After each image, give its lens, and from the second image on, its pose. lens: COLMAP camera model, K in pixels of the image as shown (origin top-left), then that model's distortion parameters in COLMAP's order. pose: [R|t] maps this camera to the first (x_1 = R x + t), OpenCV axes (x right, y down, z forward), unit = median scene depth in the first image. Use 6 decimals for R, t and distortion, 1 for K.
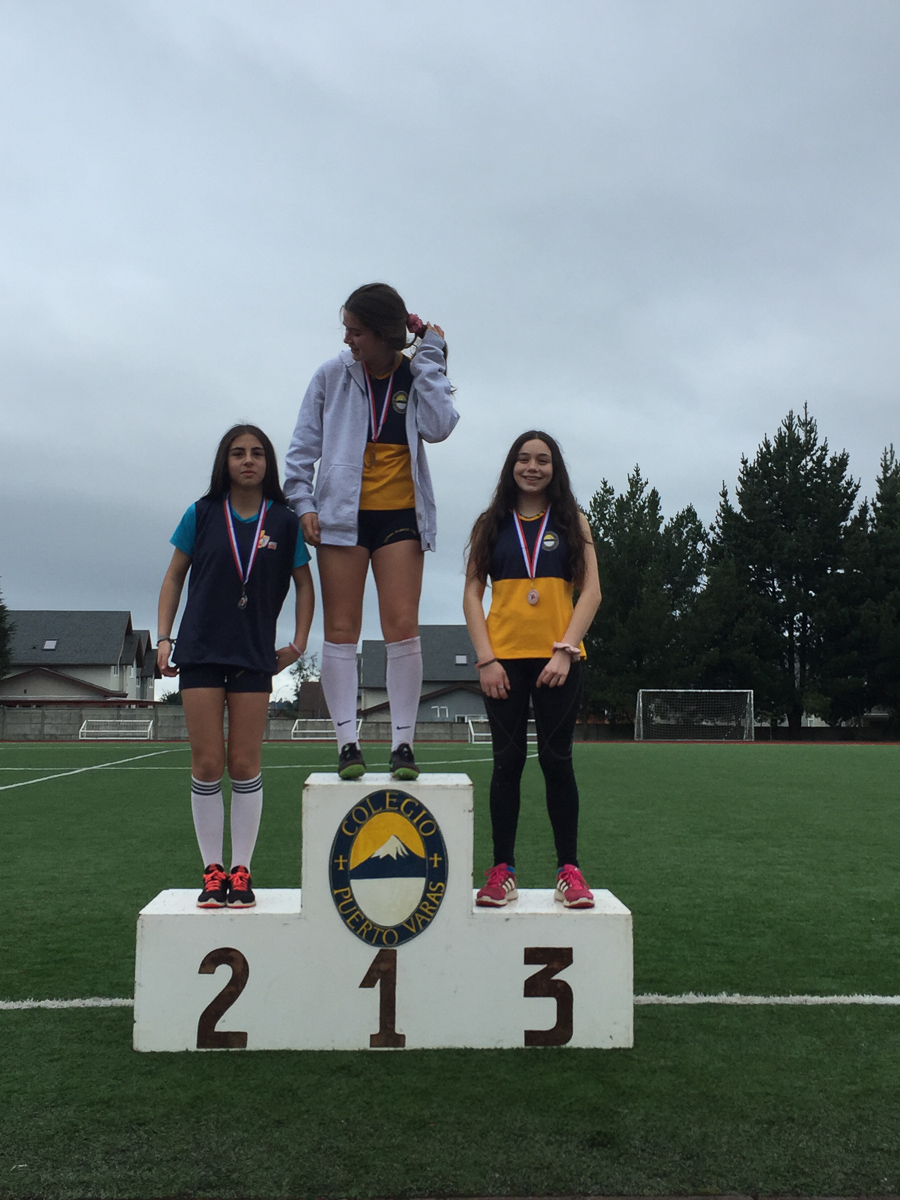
lens RADIAL K [[1368.8, 0, 408.7], [0, 1368.8, 600.0], [0, 0, 1]] dist [0.085363, -0.165501]
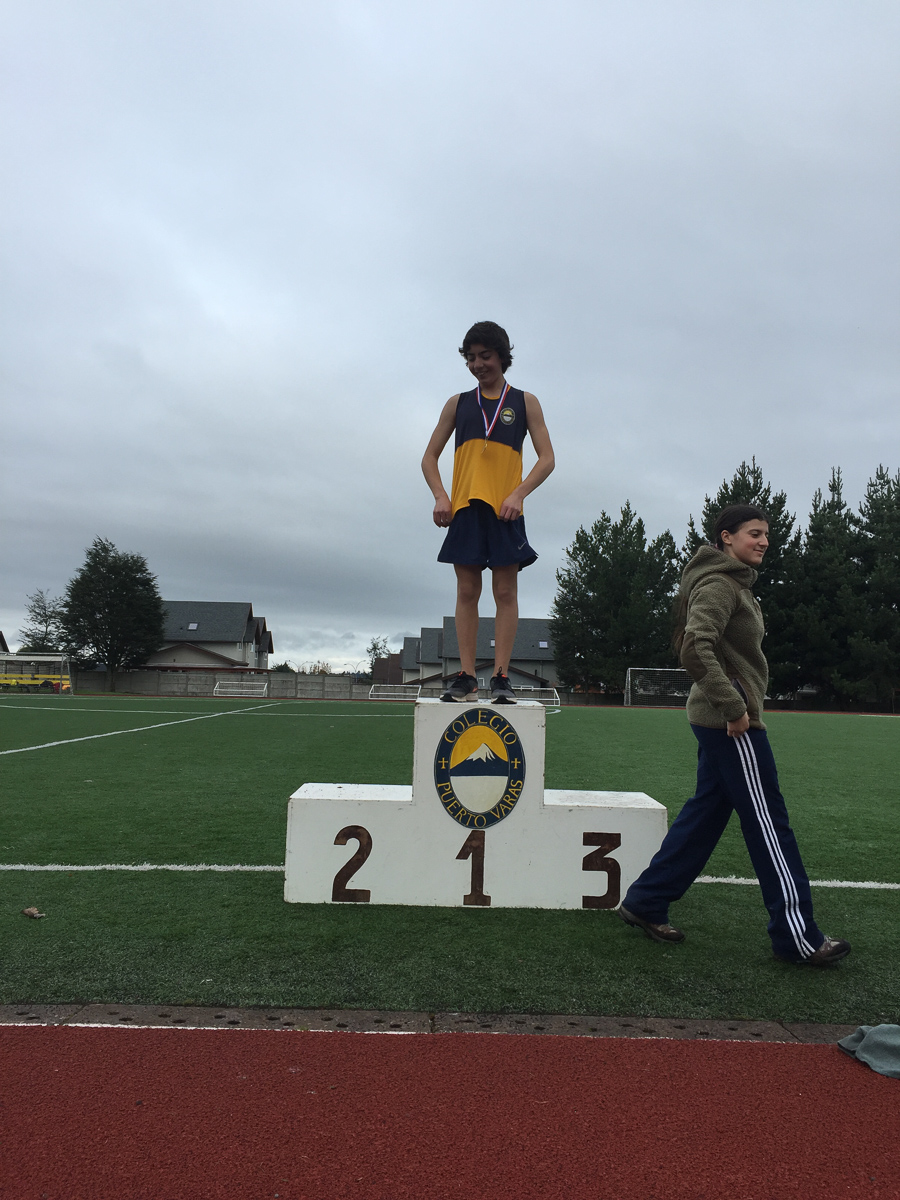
lens RADIAL K [[1010.7, 0, 414.7], [0, 1010.7, 576.4], [0, 0, 1]] dist [0.060496, -0.082579]
pose [[0.999051, 0.017076, -0.040071, -0.040564], [-0.017961, 0.999600, -0.021824, 0.034208], [0.039683, 0.022523, 0.998958, 0.027784]]
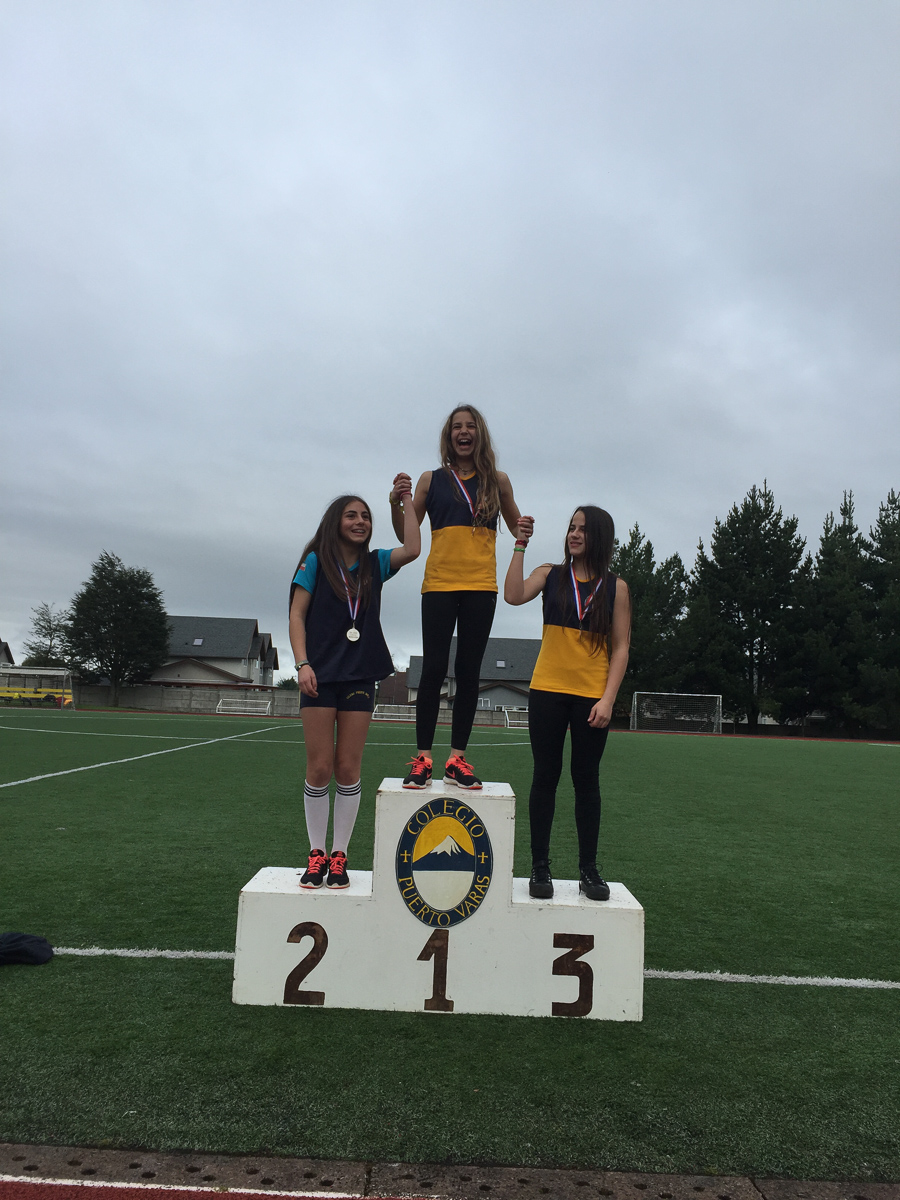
lens RADIAL K [[1015.9, 0, 414.5], [0, 1015.9, 588.7], [0, 0, 1]] dist [0.058716, -0.099151]
pose [[0.998370, 0.031224, -0.047772, -0.005202], [-0.032516, 0.999119, -0.026520, -0.023004], [0.046902, 0.028030, 0.998506, 0.085029]]
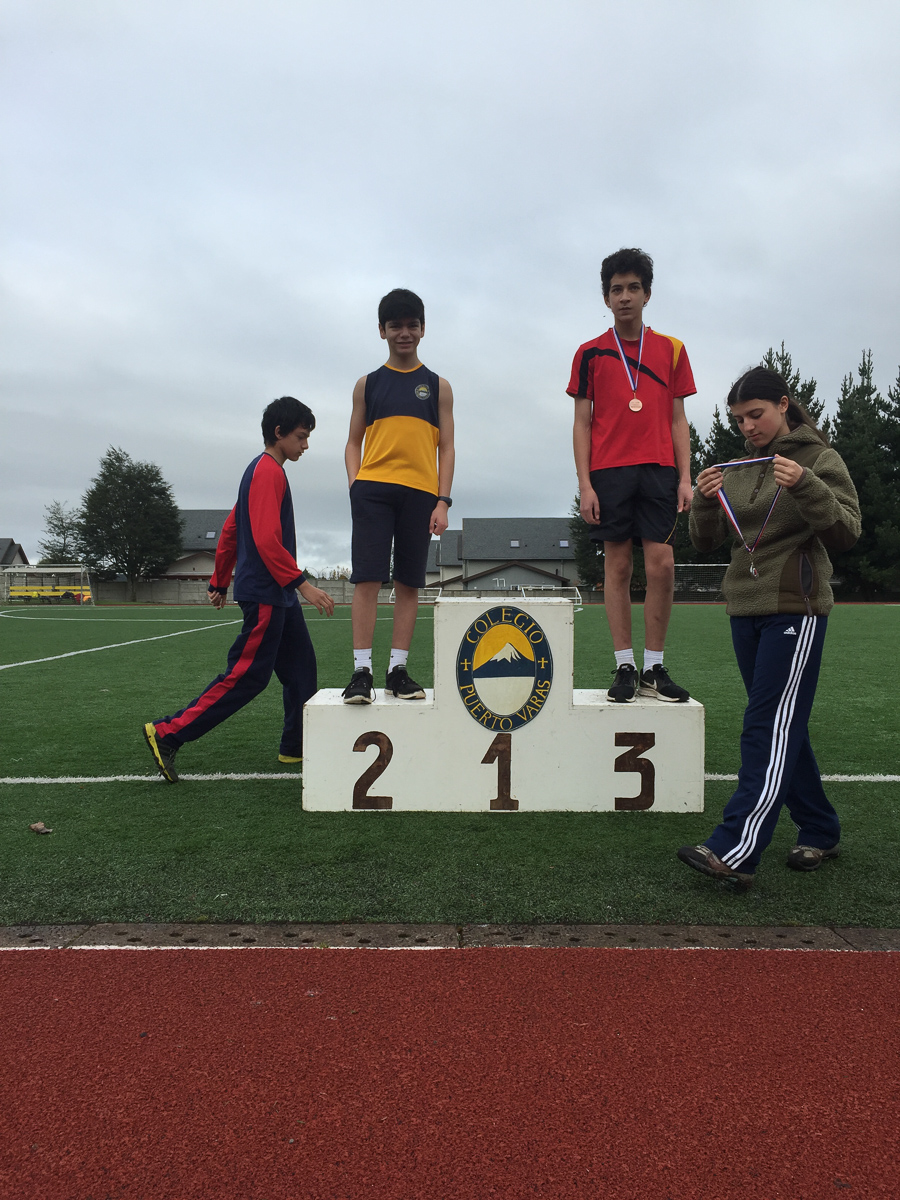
lens RADIAL K [[1018.1, 0, 418.1], [0, 1018.1, 597.8], [0, 0, 1]] dist [0.059929, -0.089452]
pose [[0.998485, -0.003918, -0.054876, -0.041205], [0.009105, 0.995474, 0.094593, 0.044200], [0.054257, -0.094949, 0.994002, 0.093044]]
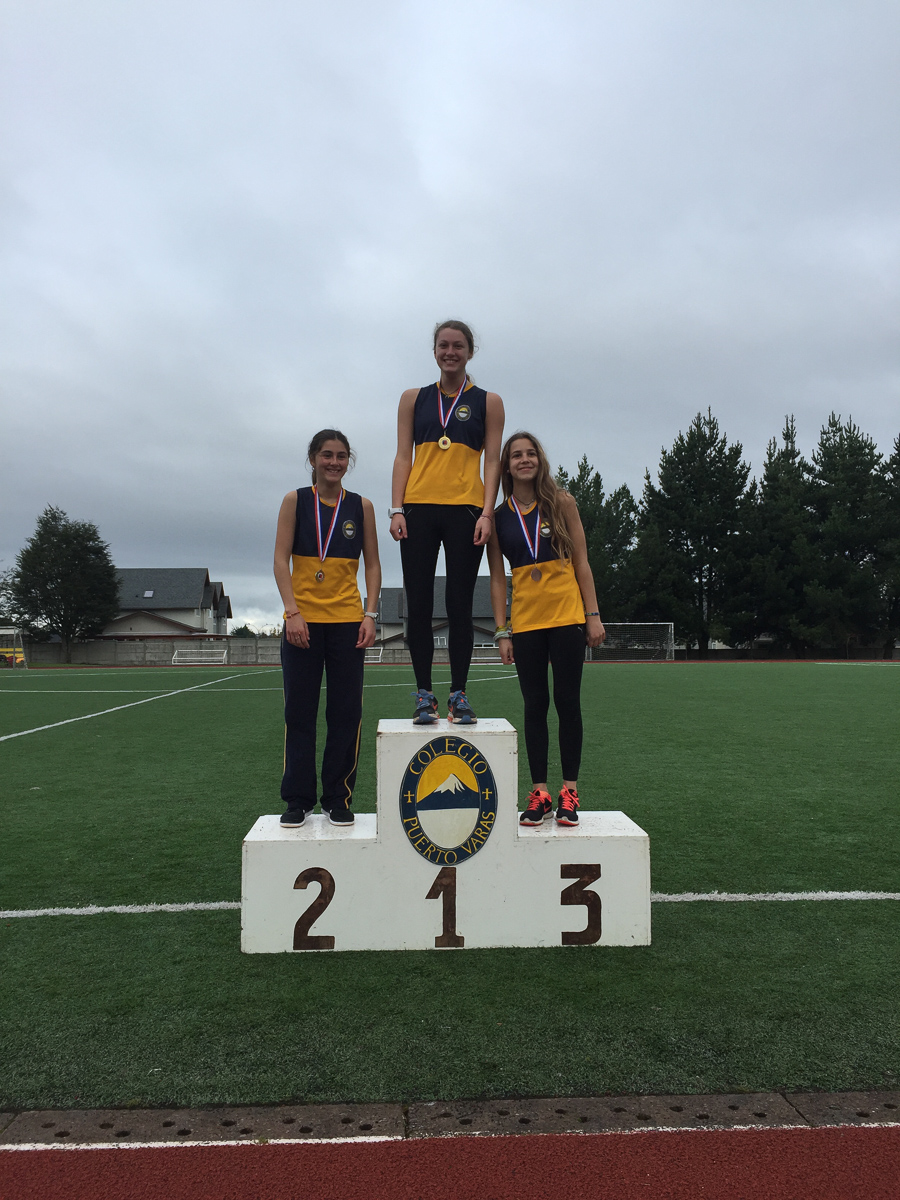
lens RADIAL K [[1016.0, 0, 414.9], [0, 1016.0, 580.8], [0, 0, 1]] dist [0.064745, -0.101459]
pose [[0.999933, -0.011572, 0.000779, -0.042396], [0.011551, 0.999666, 0.023134, -0.020370], [-0.001047, -0.023124, 0.999732, 0.102188]]
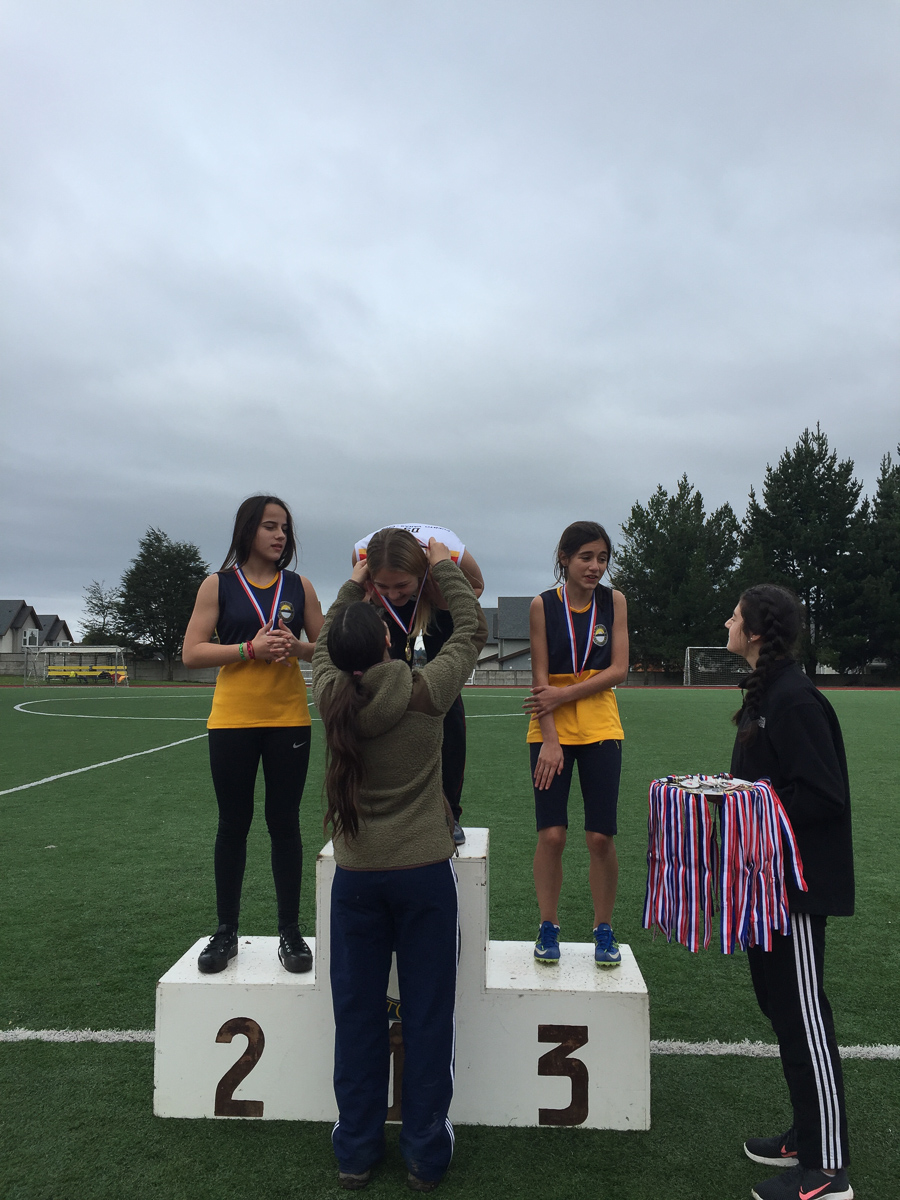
lens RADIAL K [[1018.1, 0, 418.1], [0, 1018.1, 597.8], [0, 0, 1]] dist [0.059929, -0.089452]
pose [[0.995728, -0.008974, -0.091899, 0.067914], [0.010856, 0.999741, 0.019998, -0.069571], [0.091696, -0.020911, 0.995567, 0.261364]]
